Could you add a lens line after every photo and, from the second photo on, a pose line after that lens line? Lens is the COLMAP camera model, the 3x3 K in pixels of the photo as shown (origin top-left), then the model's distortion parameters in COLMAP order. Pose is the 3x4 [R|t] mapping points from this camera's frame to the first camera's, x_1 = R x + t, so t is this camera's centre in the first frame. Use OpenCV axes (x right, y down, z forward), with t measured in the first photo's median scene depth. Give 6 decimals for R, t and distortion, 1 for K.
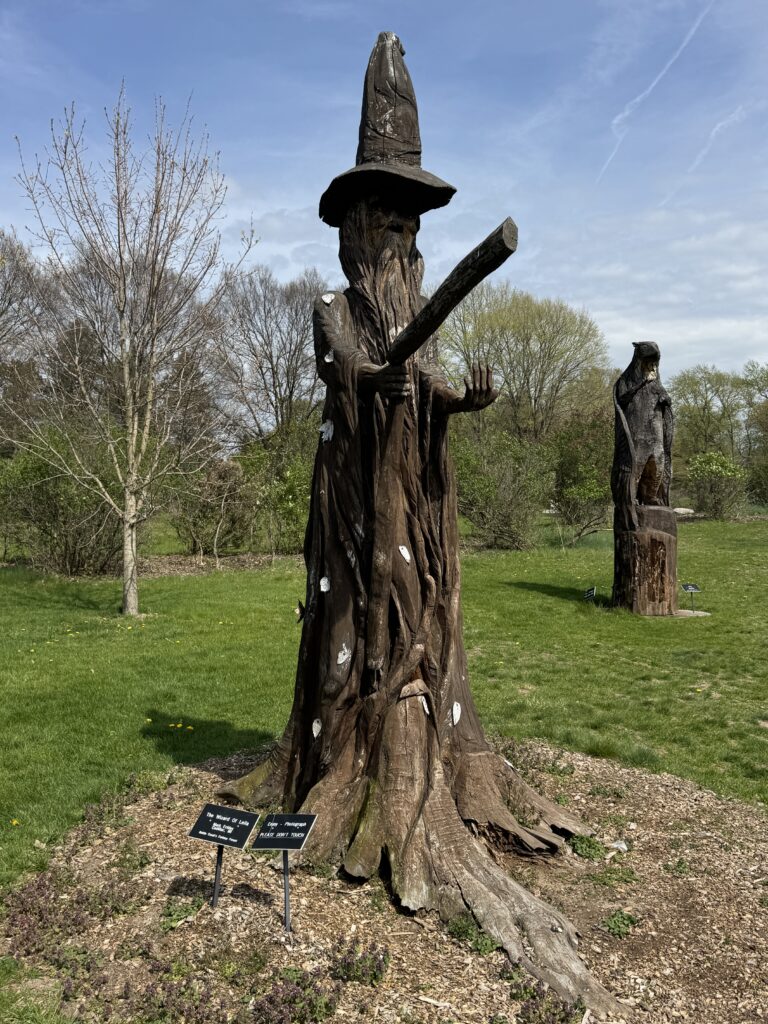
lens RADIAL K [[921.5, 0, 382.0], [0, 921.5, 512.9], [0, 0, 1]] dist [0.146981, 0.003070]
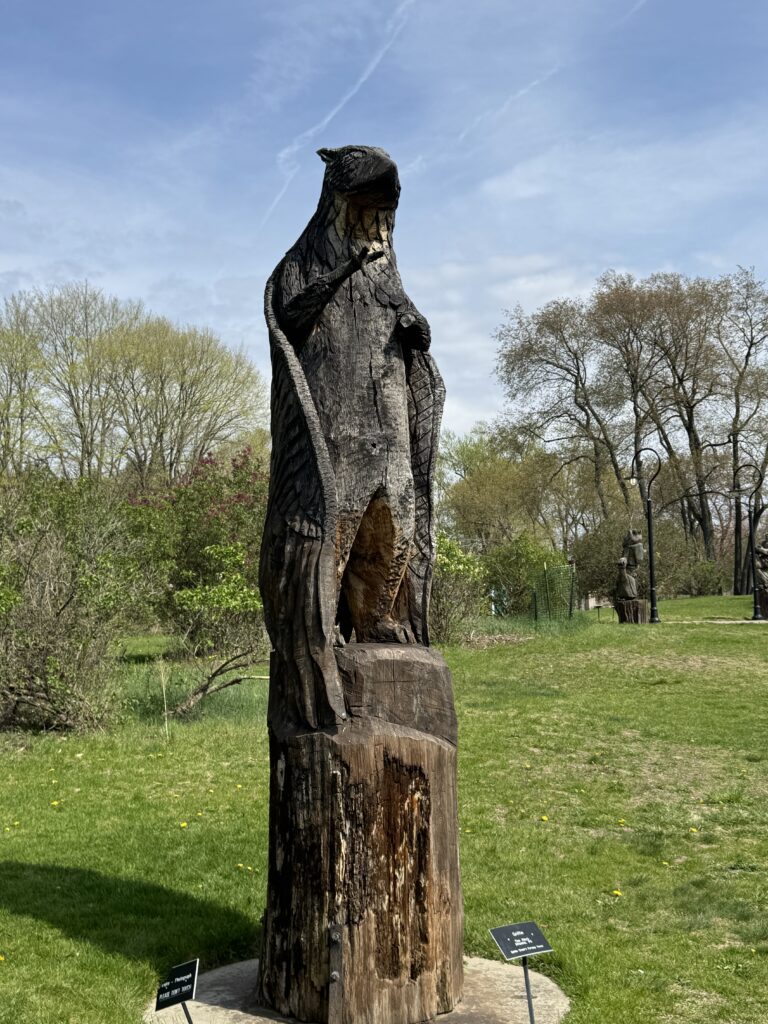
lens RADIAL K [[1198.6, 0, 385.8], [0, 1198.6, 509.7], [0, 0, 1]] dist [0.064382, 0.000000]
pose [[0.945278, 0.021343, 0.325567, 0.155611], [0.008790, 0.995830, -0.090806, -0.016862], [-0.326147, 0.088699, 0.941149, 0.608872]]
